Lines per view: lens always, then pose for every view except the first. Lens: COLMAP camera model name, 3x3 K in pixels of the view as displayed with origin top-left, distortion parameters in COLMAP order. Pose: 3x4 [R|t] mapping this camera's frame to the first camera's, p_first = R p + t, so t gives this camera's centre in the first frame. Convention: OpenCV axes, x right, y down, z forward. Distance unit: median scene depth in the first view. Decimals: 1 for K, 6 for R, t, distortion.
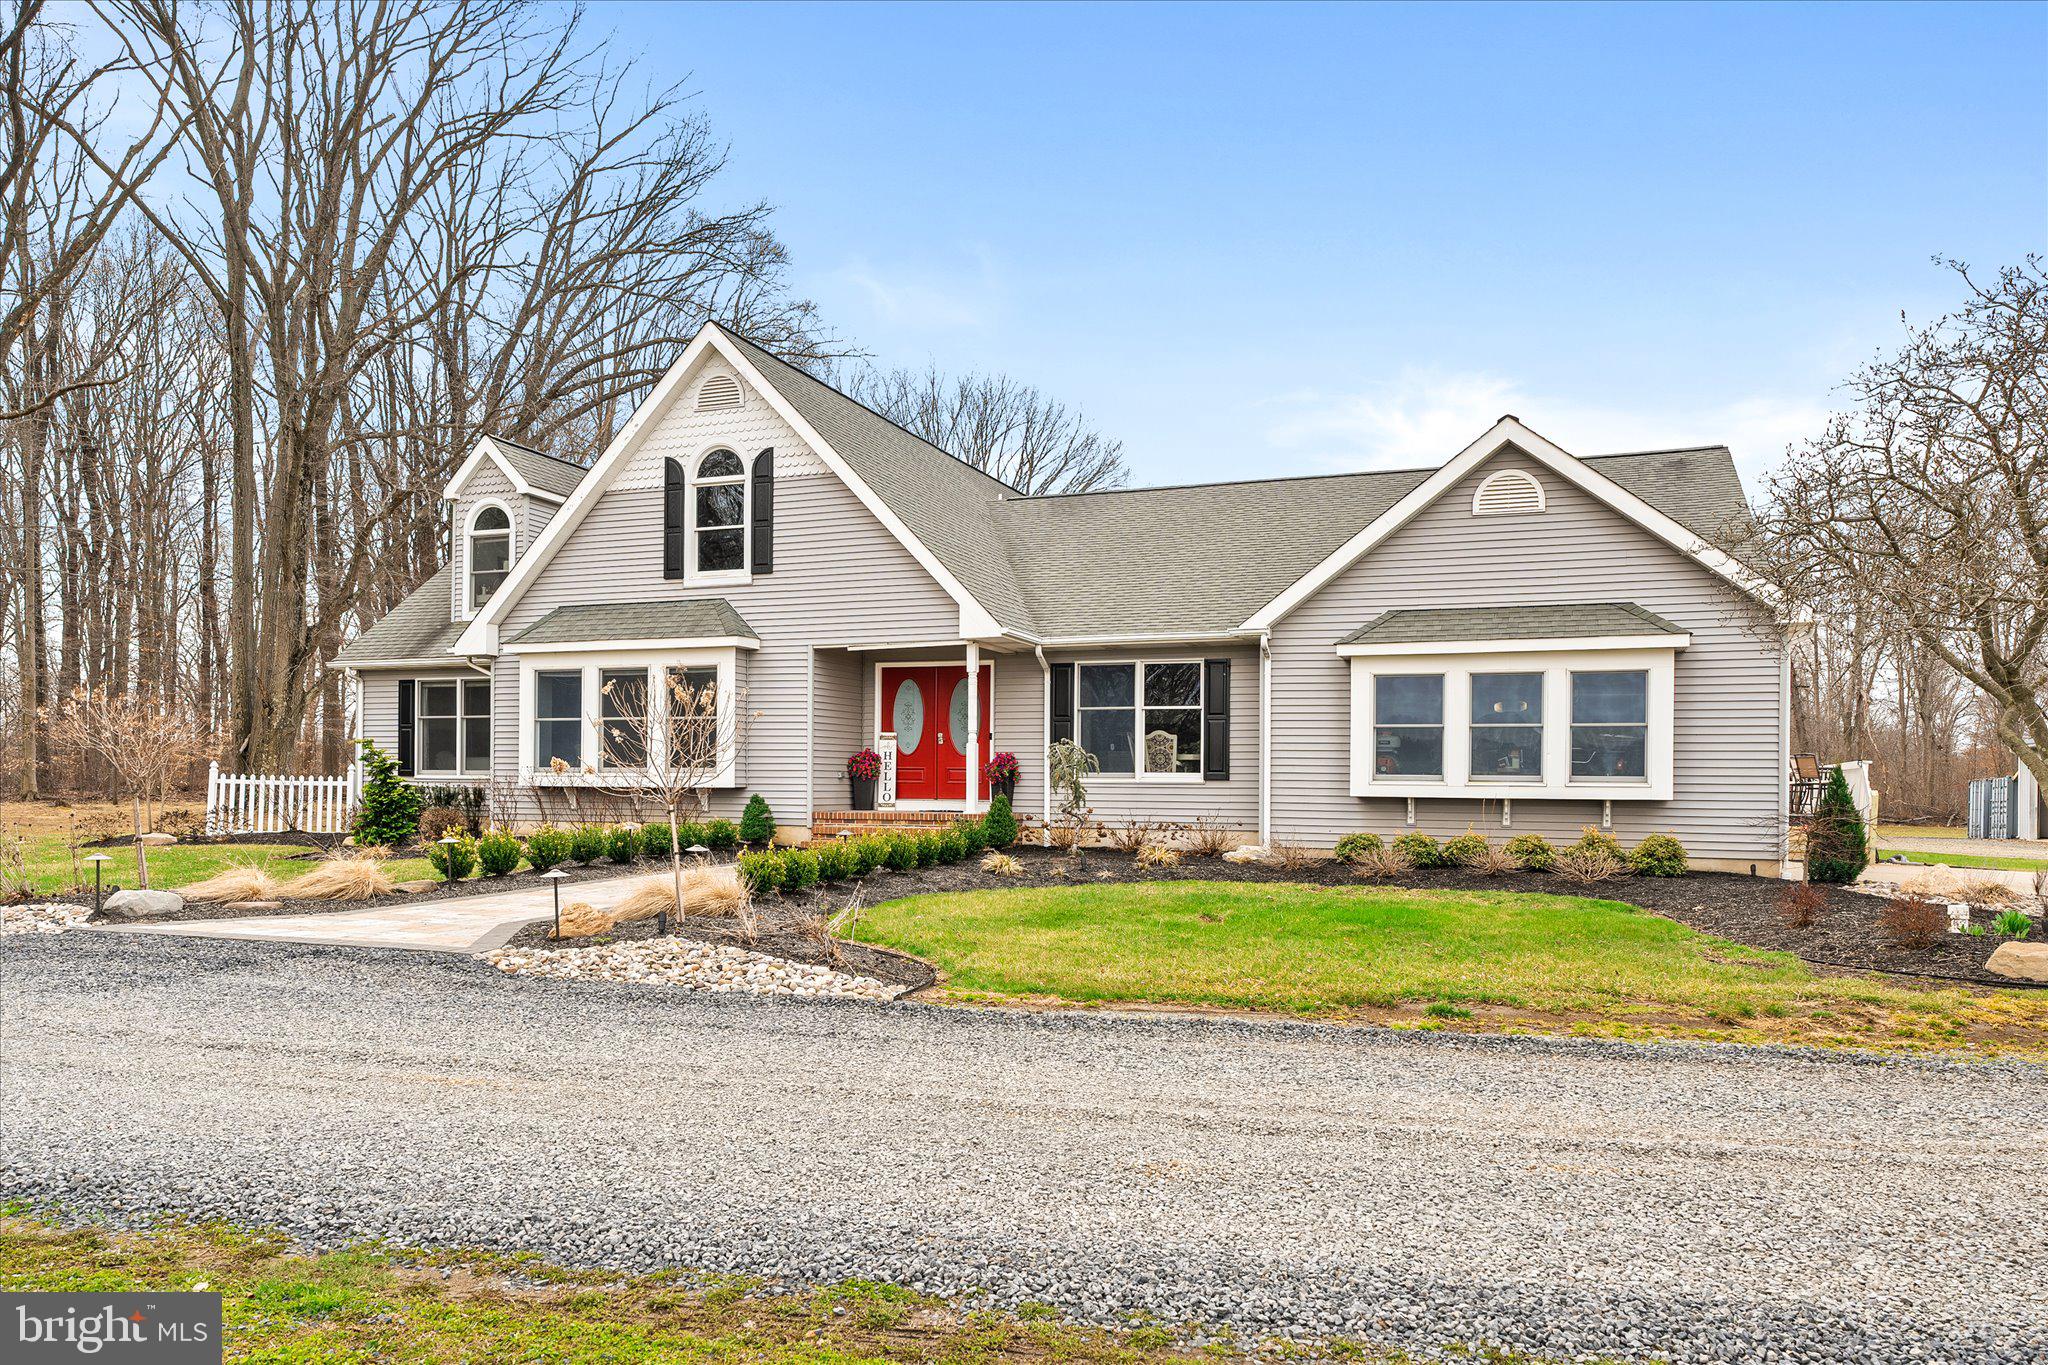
lens RADIAL K [[1463.6, 0, 989.9], [0, 1463.6, 789.5], [0, 0, 1]] dist [0.004101, -0.000617]
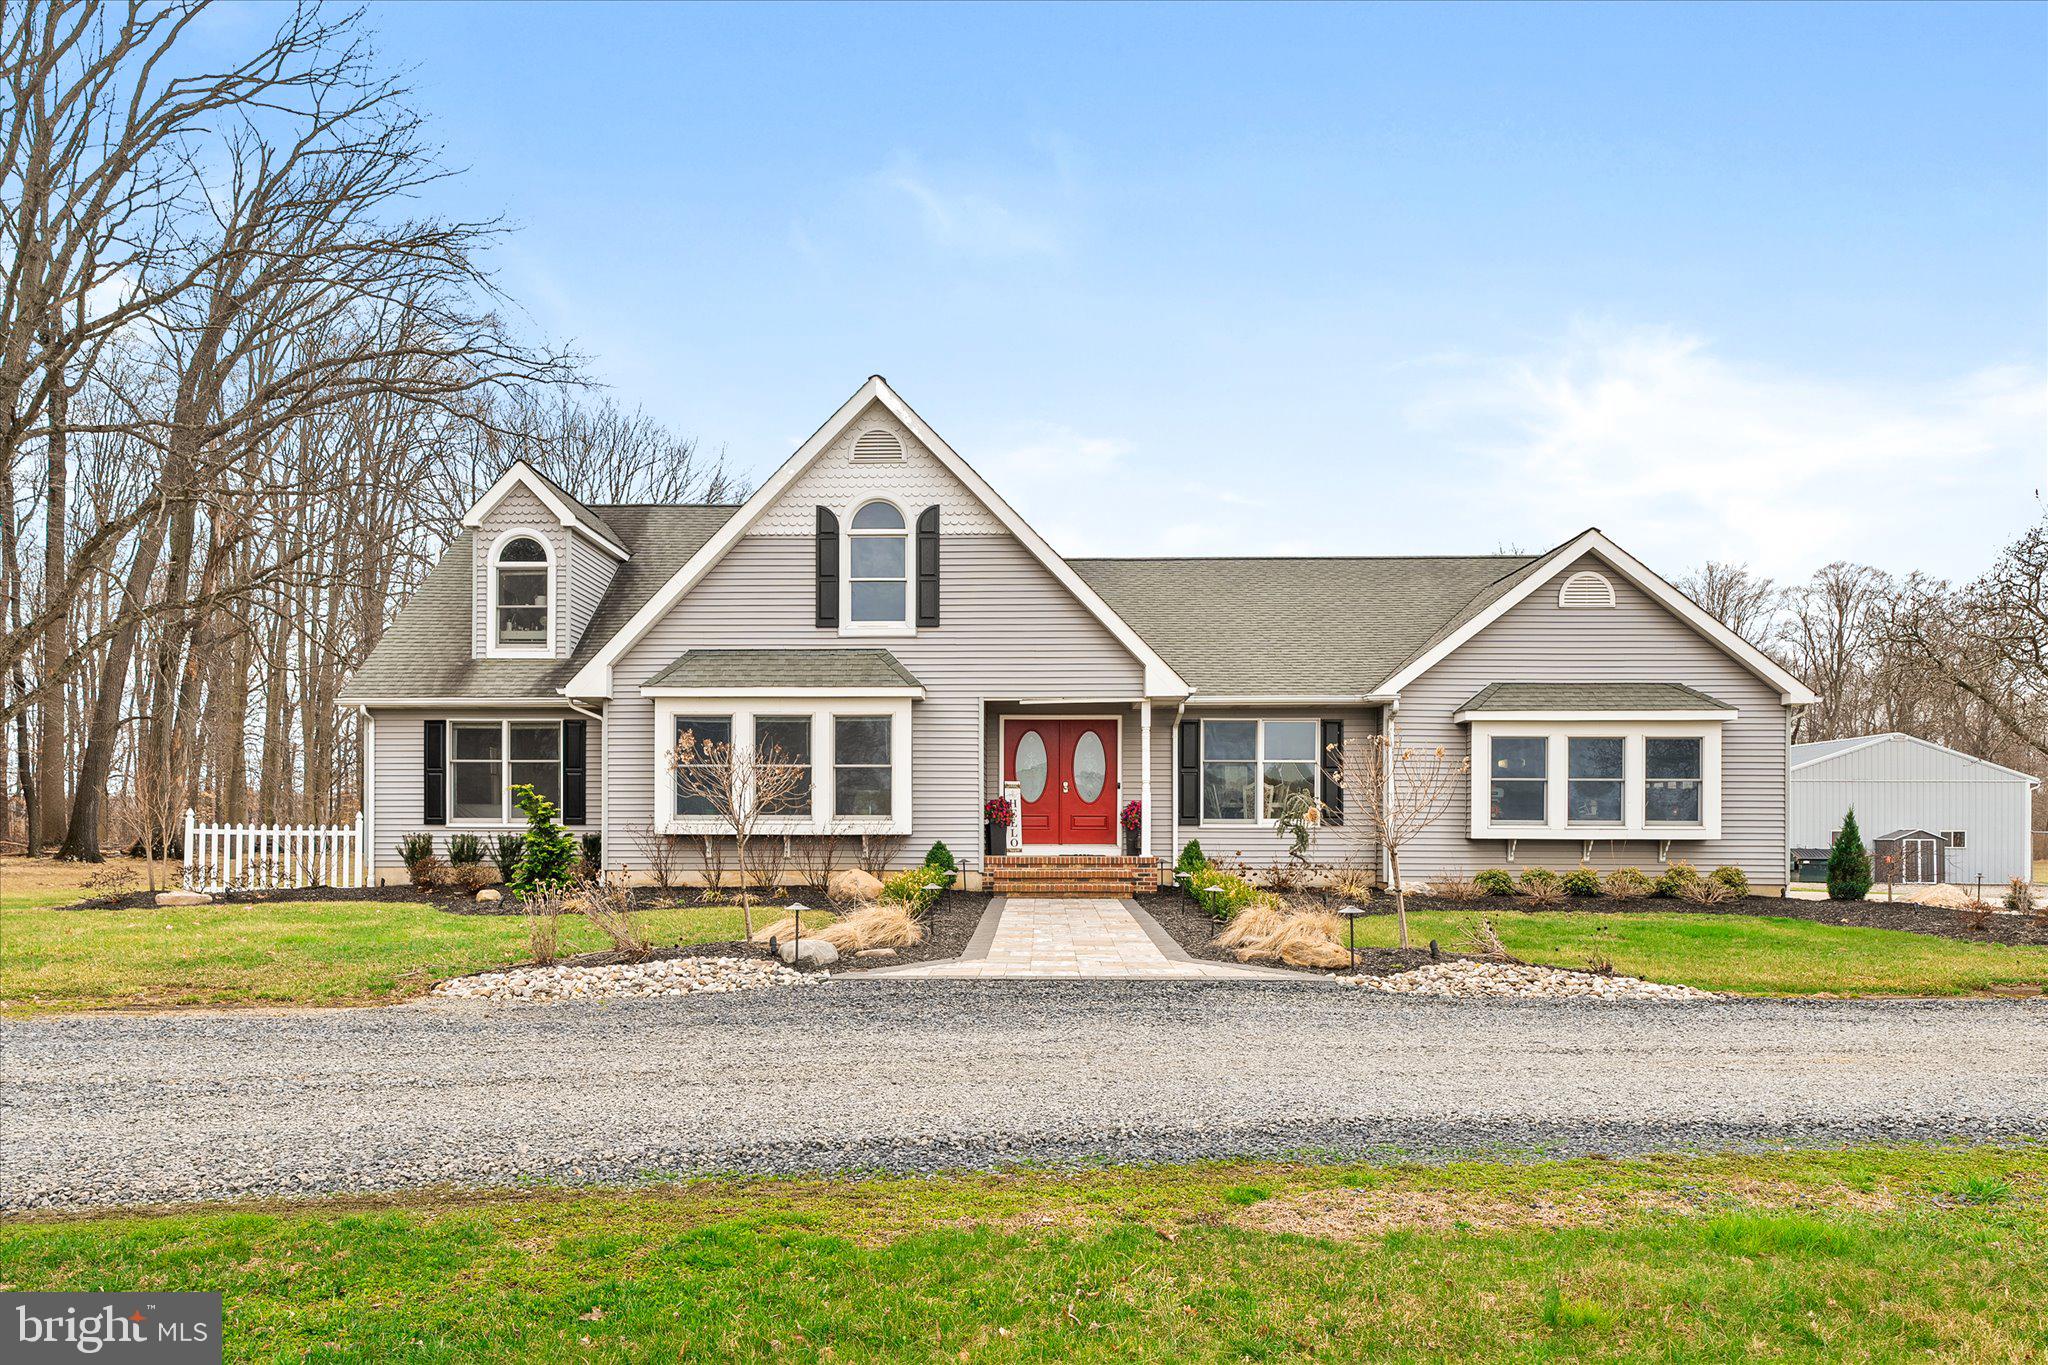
lens RADIAL K [[1455.7, 0, 1024.9], [0, 1455.7, 844.6], [0, 0, 1]] dist [-0.000659, 0.005140]
pose [[0.936715, -0.009116, 0.349975, -0.449638], [0.006780, 0.999946, 0.007899, -0.001610], [-0.350028, -0.005027, 0.936726, 0.015081]]
